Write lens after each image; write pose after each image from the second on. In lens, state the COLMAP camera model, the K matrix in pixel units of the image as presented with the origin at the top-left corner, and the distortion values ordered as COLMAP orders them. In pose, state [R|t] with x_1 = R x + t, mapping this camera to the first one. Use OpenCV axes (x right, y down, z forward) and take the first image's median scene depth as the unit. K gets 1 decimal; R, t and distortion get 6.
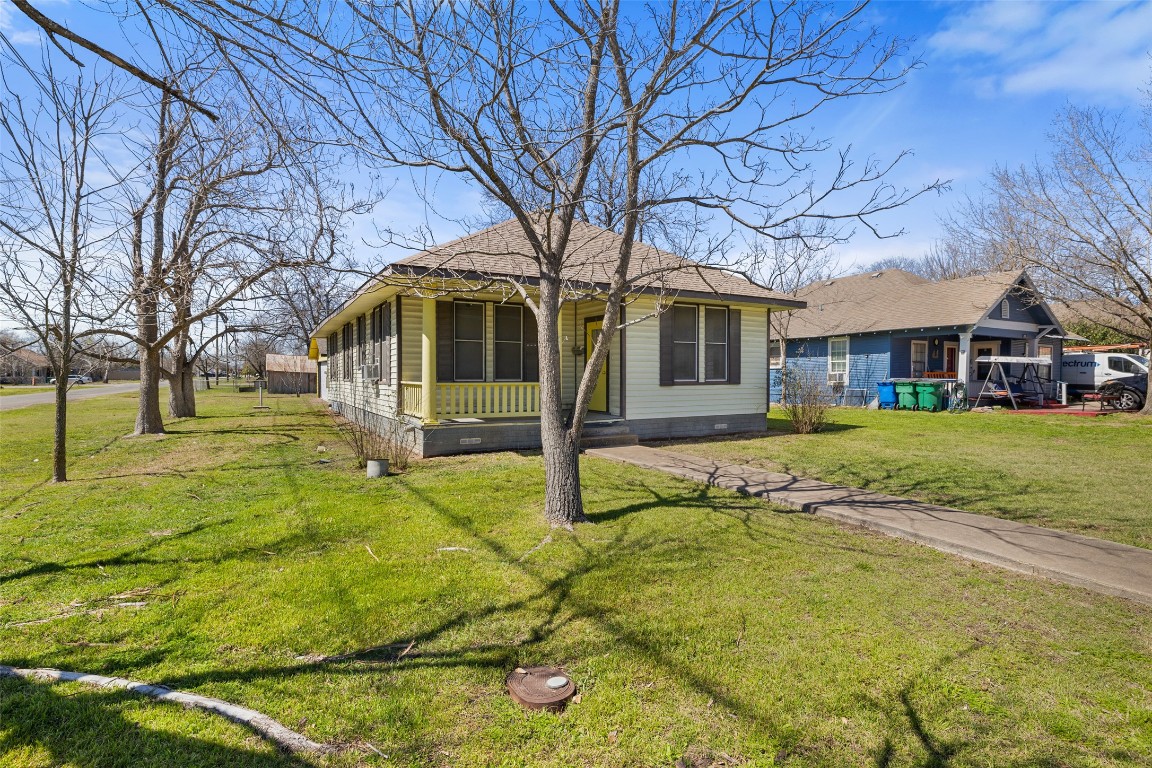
lens RADIAL K [[564.7, 0, 572.4], [0, 564.7, 386.0], [0, 0, 1]] dist [0.000718, 0.001118]
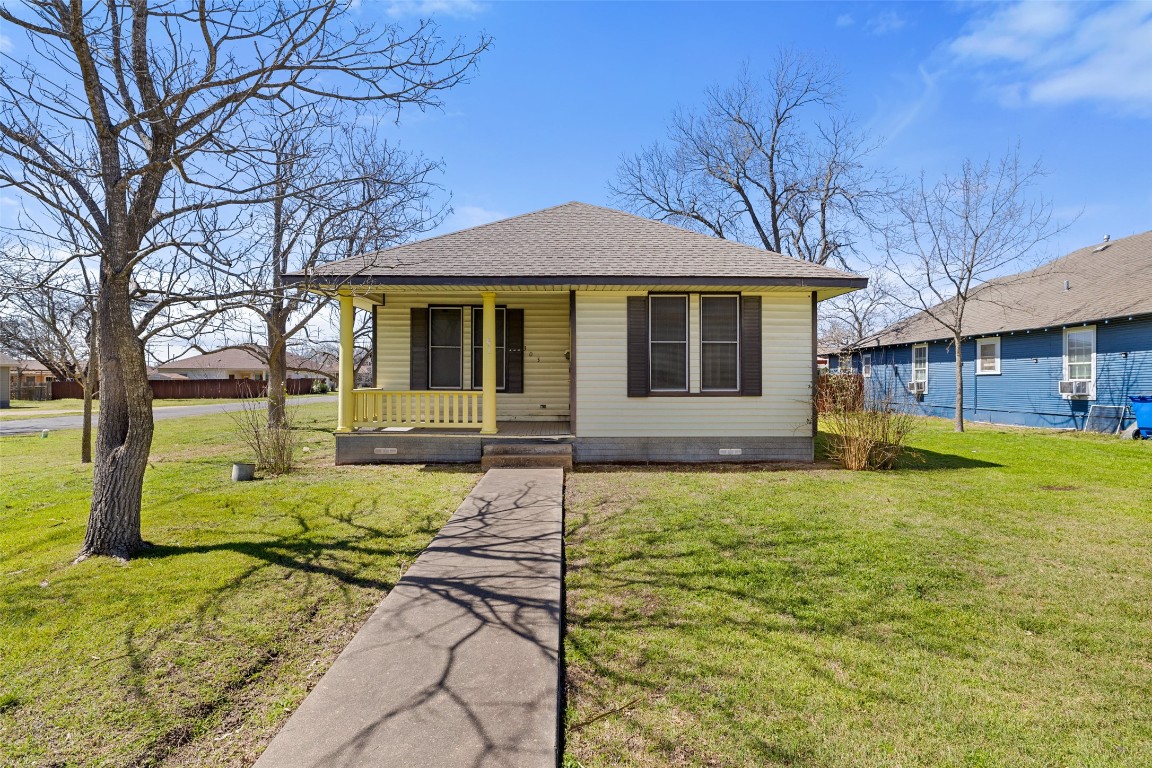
lens RADIAL K [[564.7, 0, 565.1], [0, 564.7, 374.0], [0, 0, 1]] dist [0.000718, 0.001118]
pose [[0.881611, -0.003528, -0.471964, 0.440902], [-0.012404, 0.999453, -0.030641, -0.006592], [0.471815, 0.032868, 0.881085, 0.235461]]
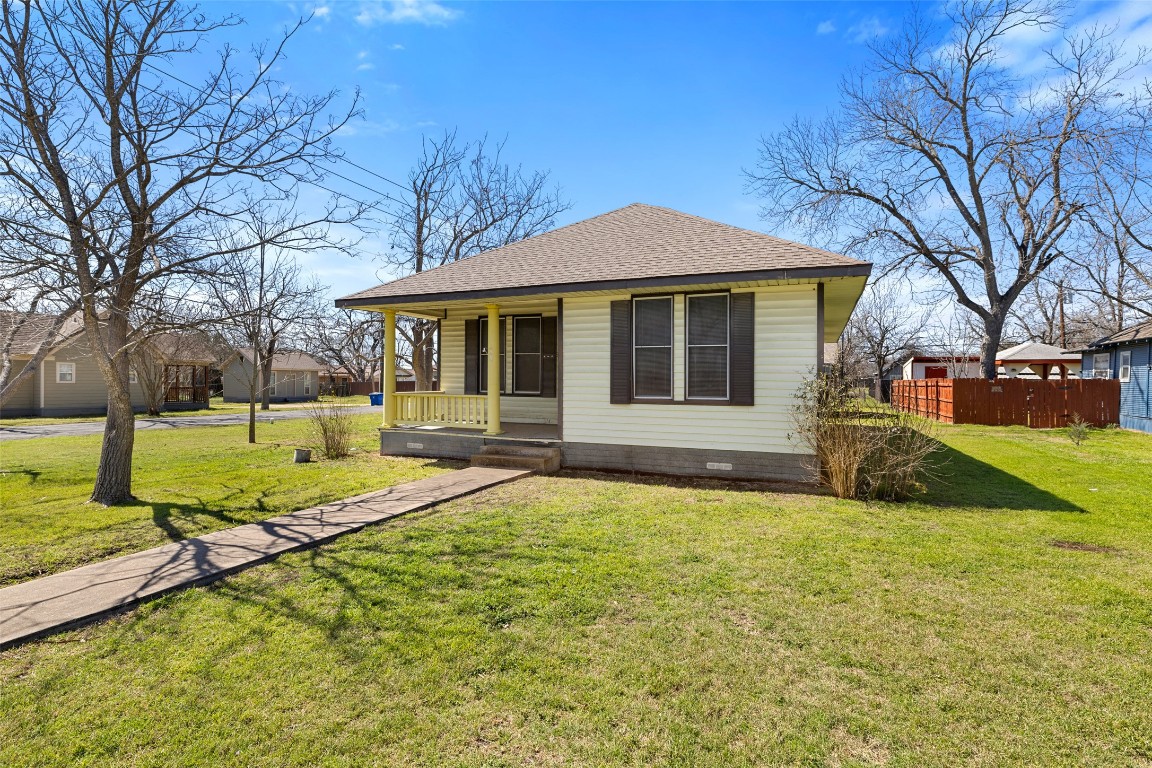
lens RADIAL K [[564.7, 0, 559.4], [0, 564.7, 380.4], [0, 0, 1]] dist [0.000718, 0.001118]
pose [[0.602455, 0.003573, -0.798145, 0.718224], [-0.024199, 0.999612, -0.013791, -0.018930], [0.797786, 0.027622, 0.602308, 0.445696]]
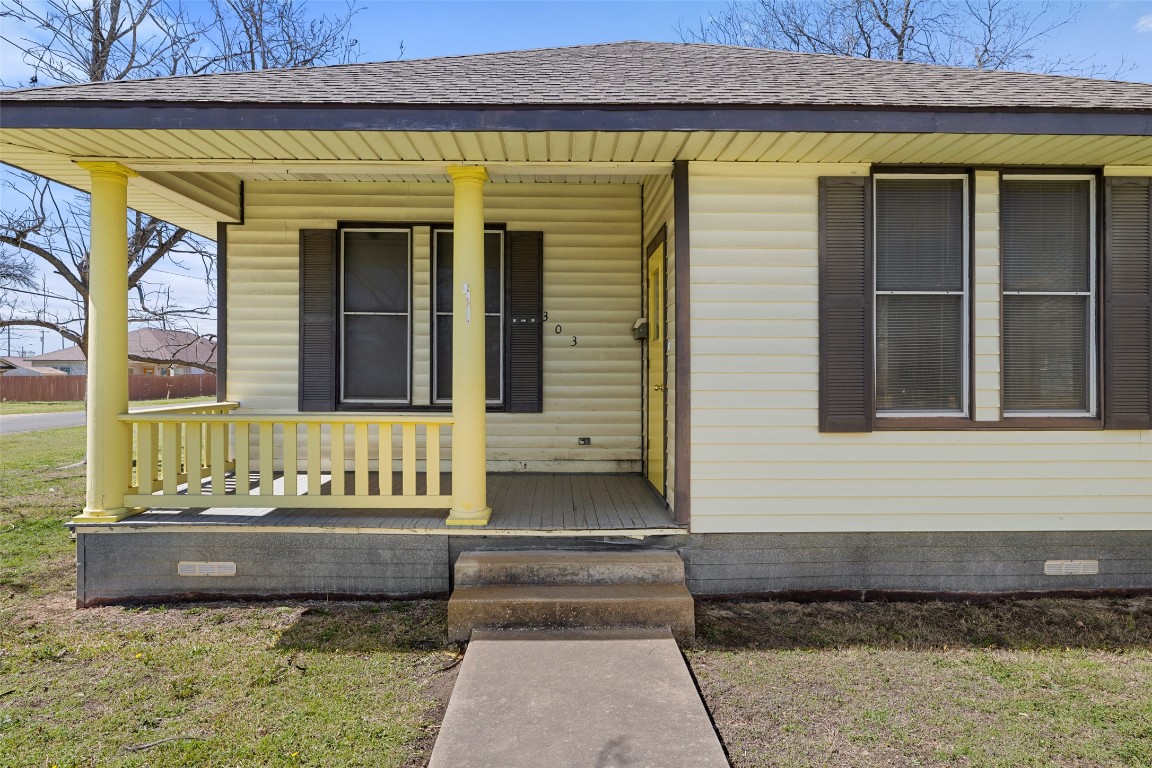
lens RADIAL K [[682.3, 0, 569.1], [0, 682.3, 373.3], [0, 0, 1]] dist [0.001241, -0.002460]
pose [[0.886263, 0.000586, -0.463181, 0.201158], [-0.012245, 0.999679, -0.022166, -0.021724], [0.463020, 0.025317, 0.885986, 0.569072]]
